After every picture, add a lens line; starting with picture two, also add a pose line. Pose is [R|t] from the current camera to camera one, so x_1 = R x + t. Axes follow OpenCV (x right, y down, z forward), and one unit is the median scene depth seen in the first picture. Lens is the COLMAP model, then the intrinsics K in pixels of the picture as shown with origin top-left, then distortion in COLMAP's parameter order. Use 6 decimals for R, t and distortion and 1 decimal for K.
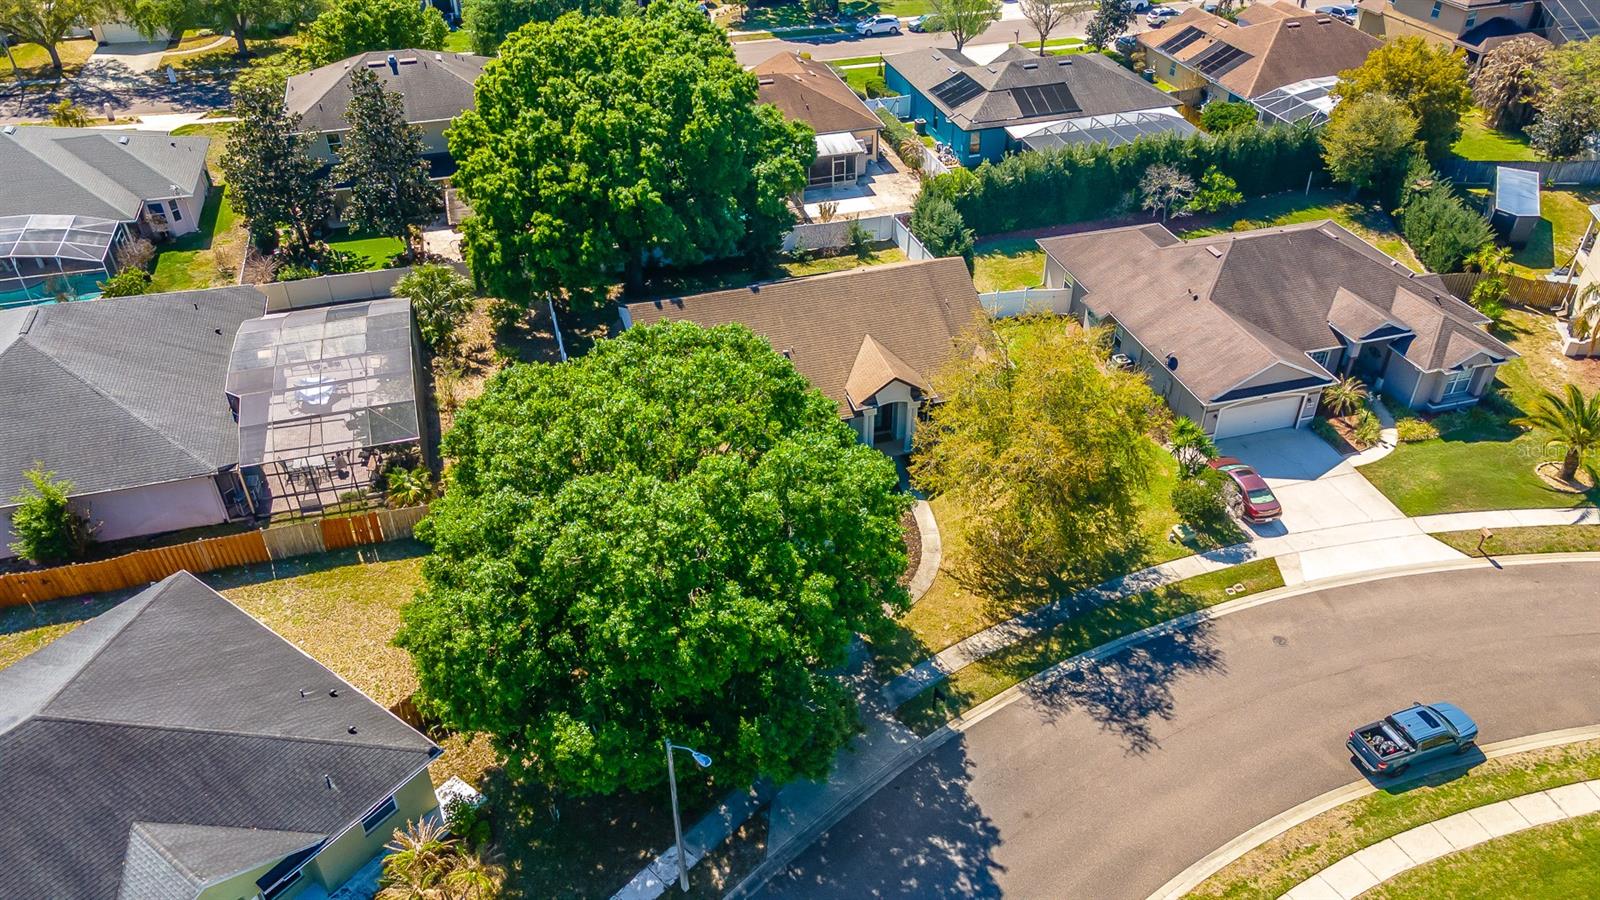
lens RADIAL K [[1152.0, 0, 806.2], [0, 1152.0, 456.1], [0, 0, 1]] dist [0.035524, 0.016206]
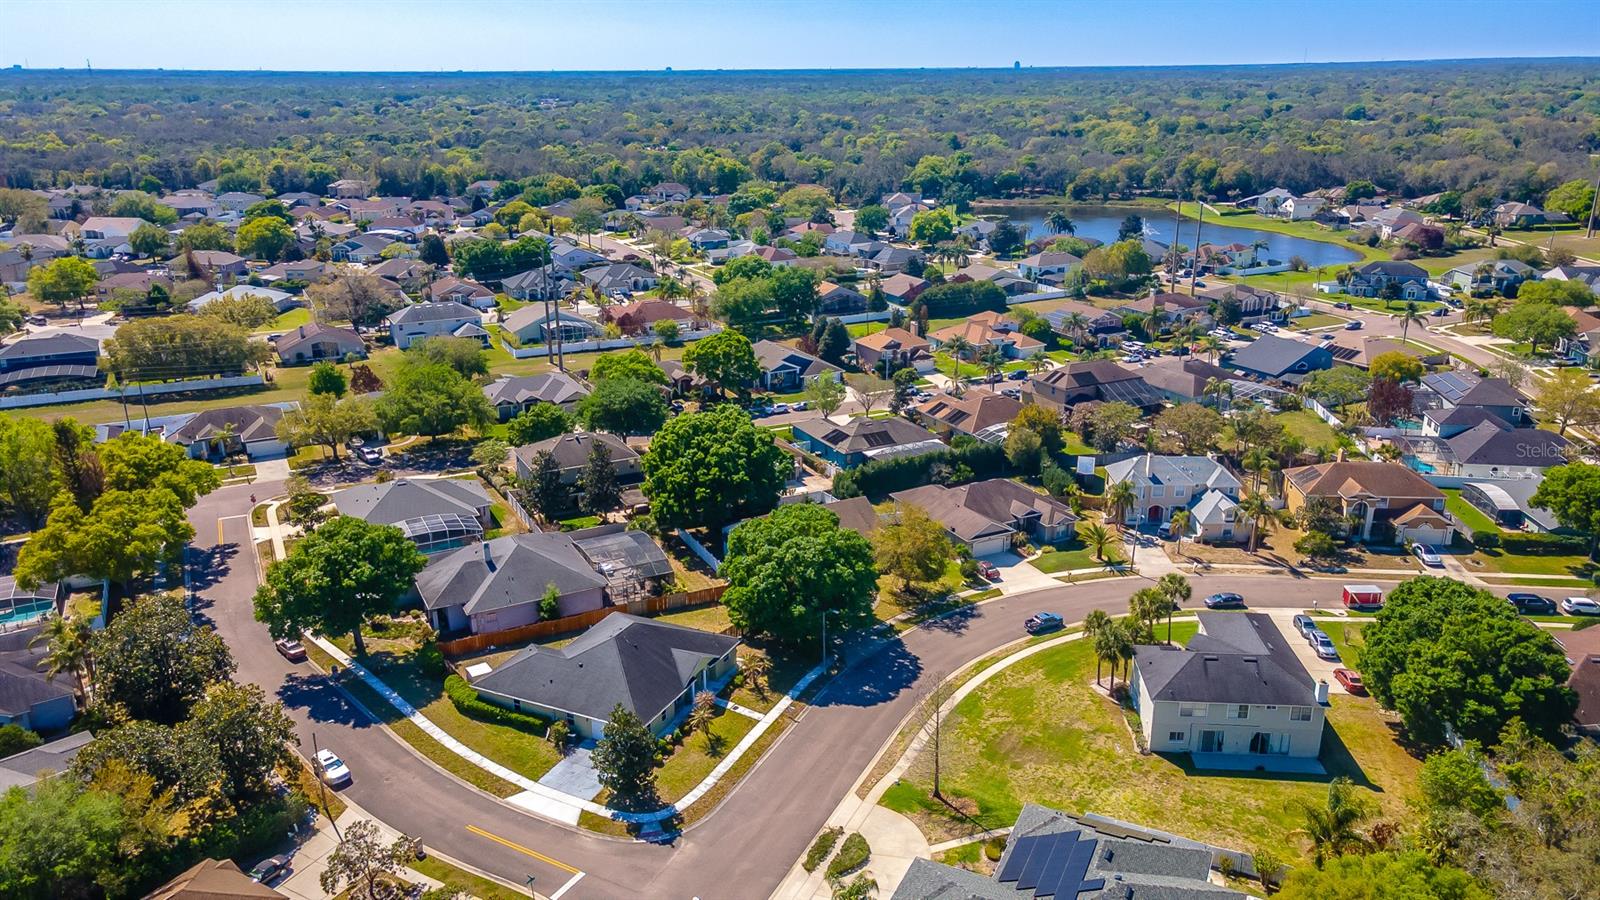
lens RADIAL K [[1152.0, 0, 792.0], [0, 1152.0, 450.4], [0, 0, 1]] dist [0.035524, 0.016206]
pose [[0.984054, -0.057106, 0.168456, -0.343597], [0.106331, 0.948074, -0.299748, 0.365701], [-0.142591, 0.312880, 0.939028, -1.058277]]
